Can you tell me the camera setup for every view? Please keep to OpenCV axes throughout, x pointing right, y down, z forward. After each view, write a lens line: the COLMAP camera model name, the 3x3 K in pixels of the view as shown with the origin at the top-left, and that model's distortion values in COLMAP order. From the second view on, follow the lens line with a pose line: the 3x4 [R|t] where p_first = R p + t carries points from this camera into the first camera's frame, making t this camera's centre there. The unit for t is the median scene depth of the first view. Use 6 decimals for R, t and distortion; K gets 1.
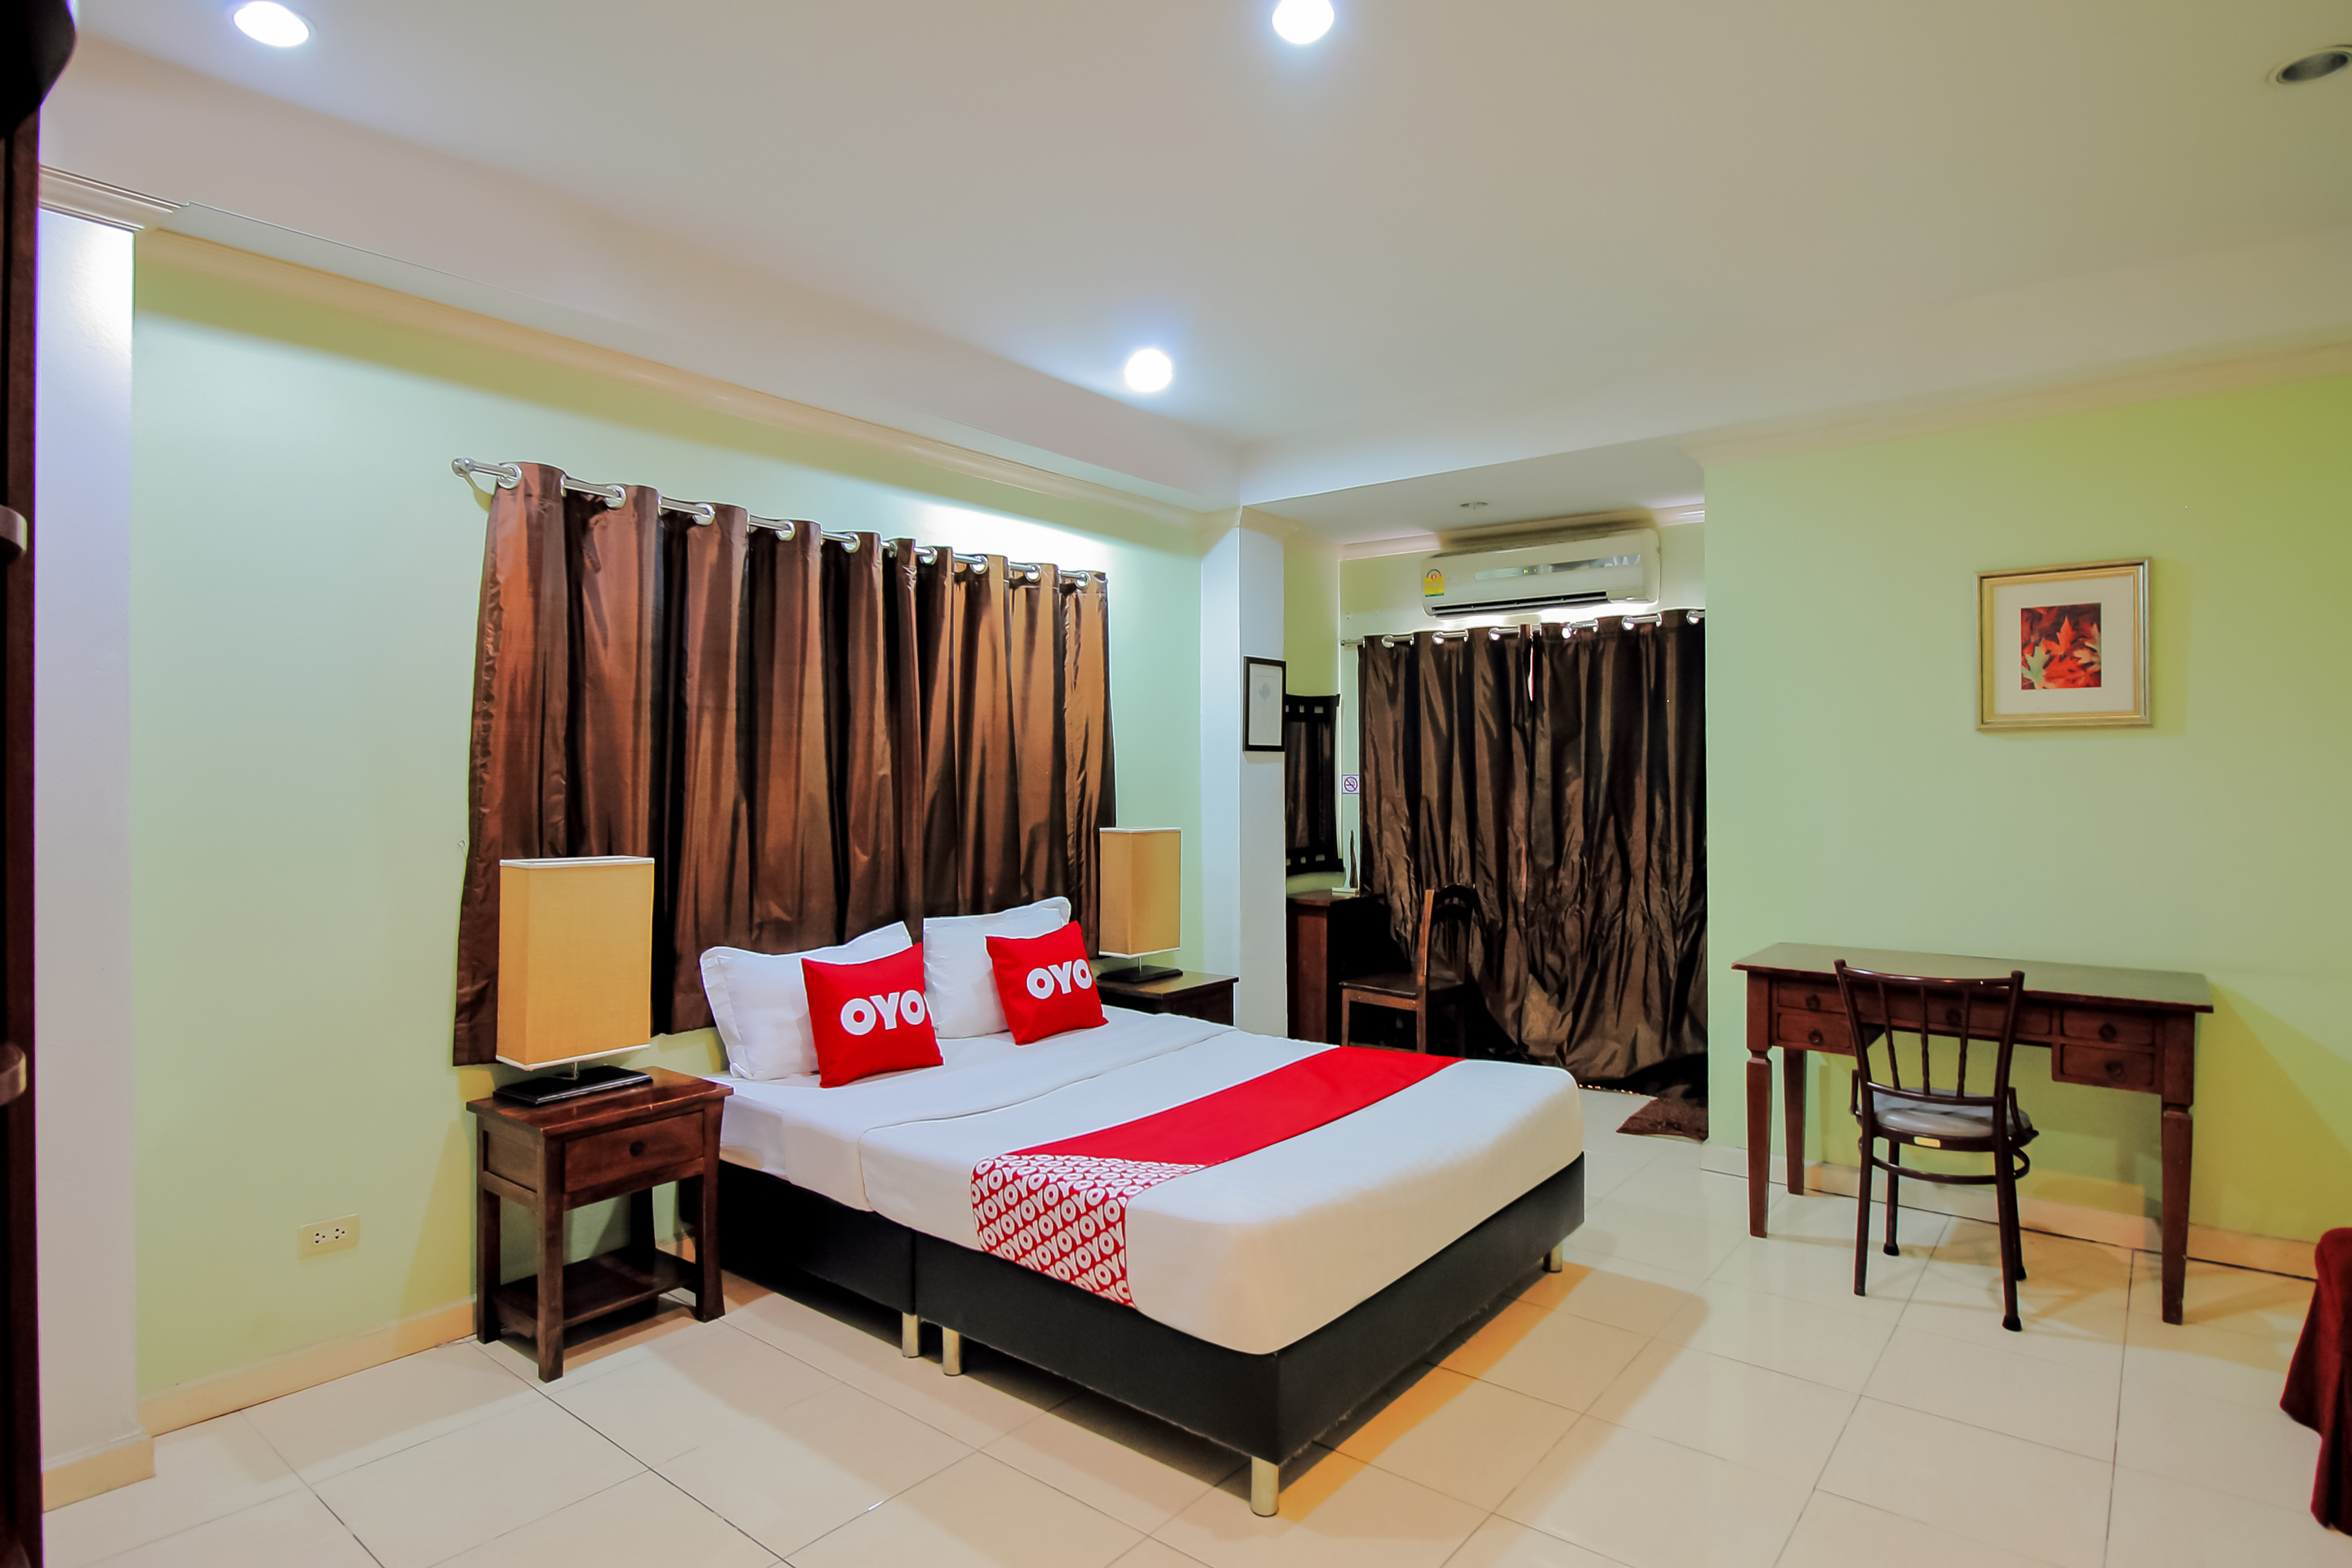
lens RADIAL K [[1224.6, 0, 1176.0], [0, 1224.6, 784.0], [0, 0, 1]] dist [0.005173, 0.000465]
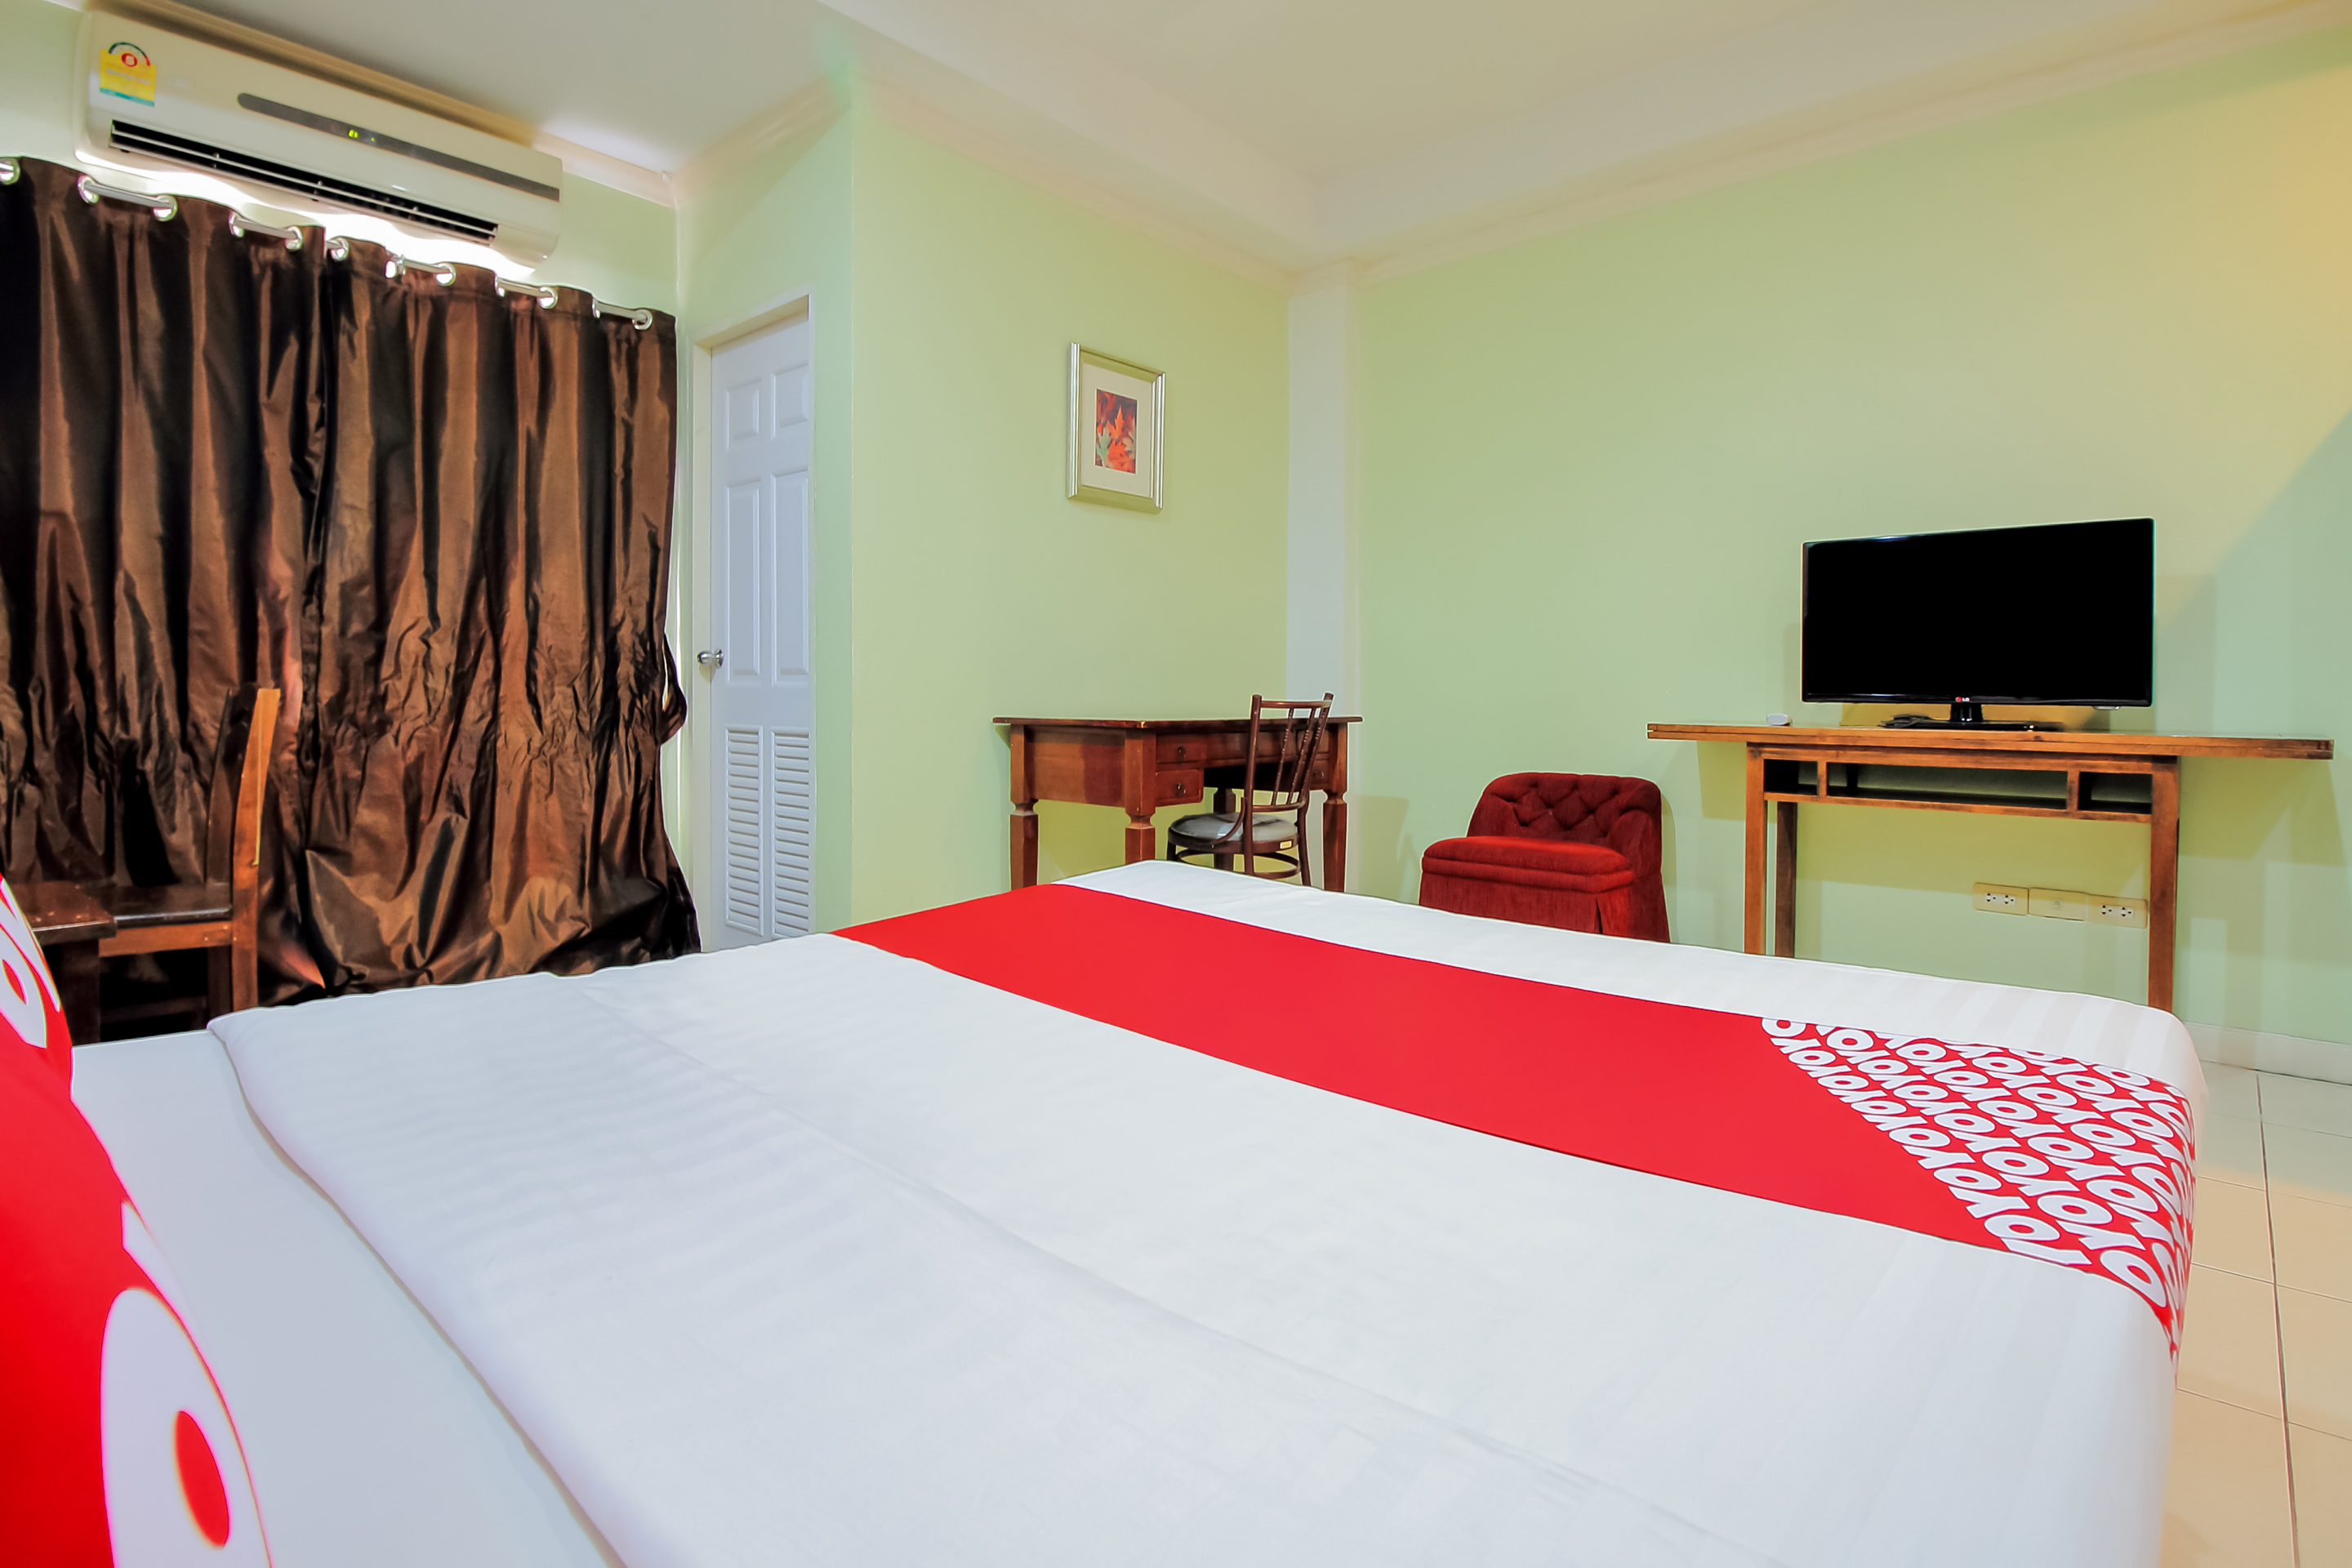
lens RADIAL K [[1126.4, 0, 1148.7], [0, 1126.4, 716.9], [0, 0, 1]] dist [-0.001646, -0.014126]
pose [[0.093761, -0.021191, 0.995369, -0.257545], [-0.005380, 0.999748, 0.021791, 0.107486], [-0.995580, -0.007398, 0.093623, 0.760386]]
